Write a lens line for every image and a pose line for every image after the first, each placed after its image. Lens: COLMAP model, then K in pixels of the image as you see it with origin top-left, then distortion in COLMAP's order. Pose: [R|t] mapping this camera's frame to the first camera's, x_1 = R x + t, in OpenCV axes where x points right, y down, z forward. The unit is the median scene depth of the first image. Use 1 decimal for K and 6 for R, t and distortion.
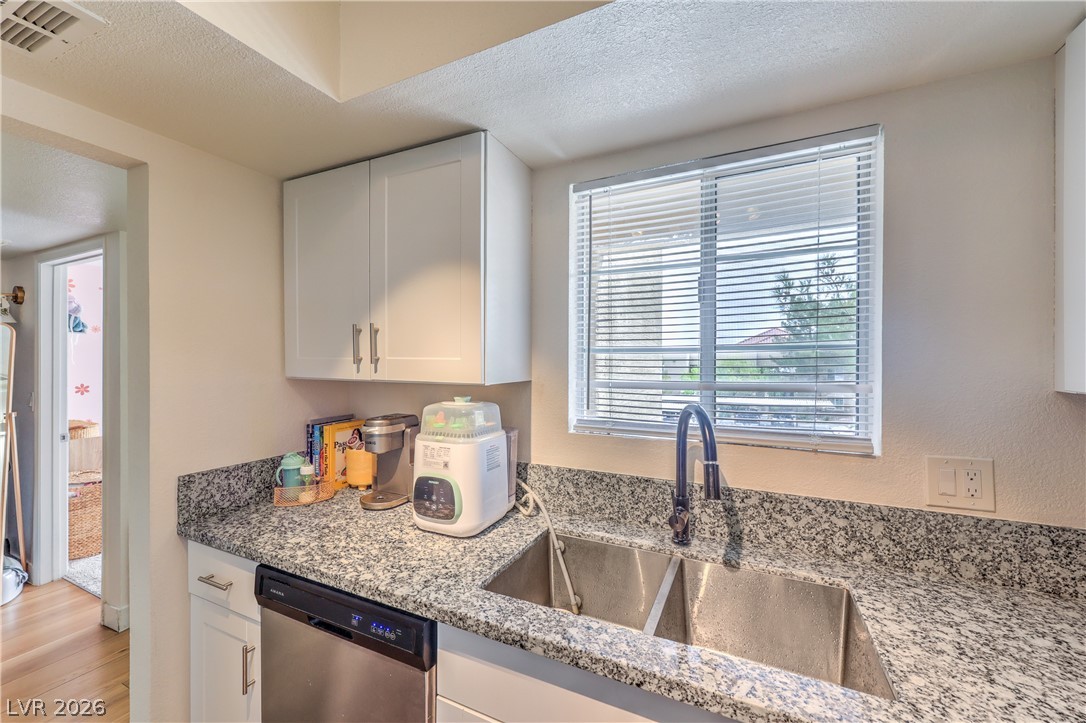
lens RADIAL K [[434.3, 0, 539.3], [0, 434.3, 363.8], [0, 0, 1]] dist [-0.000208, 0.000337]
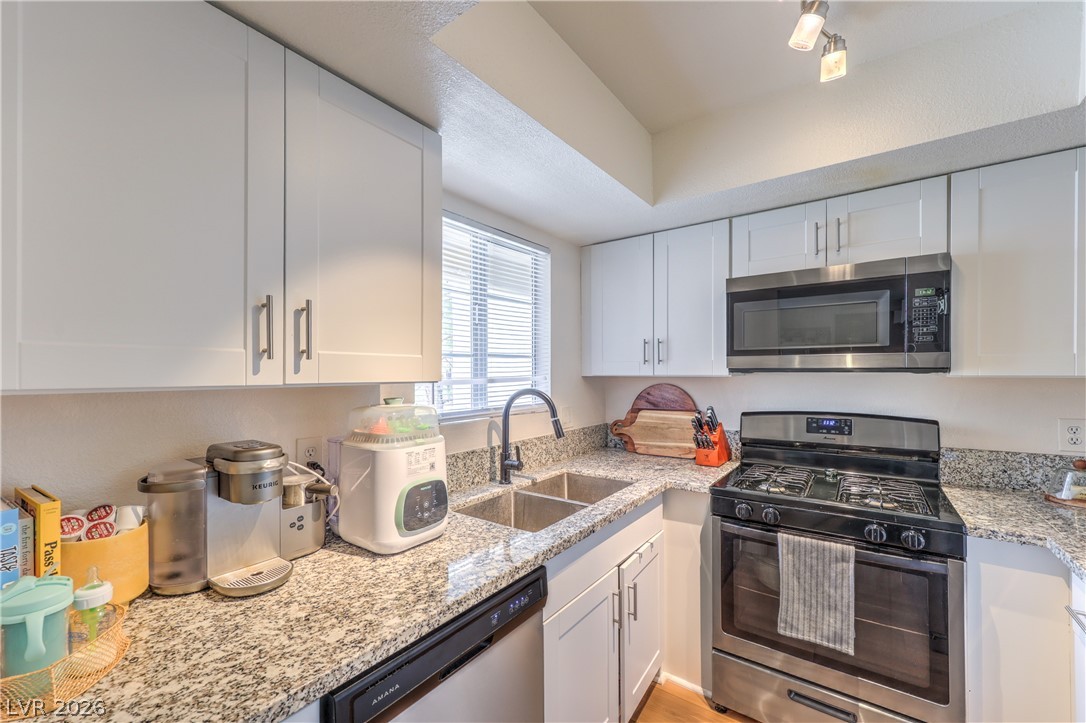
lens RADIAL K [[445.9, 0, 545.4], [0, 445.9, 378.1], [0, 0, 1]] dist [0.001462, 0.000171]
pose [[0.169287, -0.014915, 0.985454, -1.186413], [0.014955, 0.999809, 0.012564, 0.030154], [-0.985453, 0.012611, 0.169478, 0.607047]]
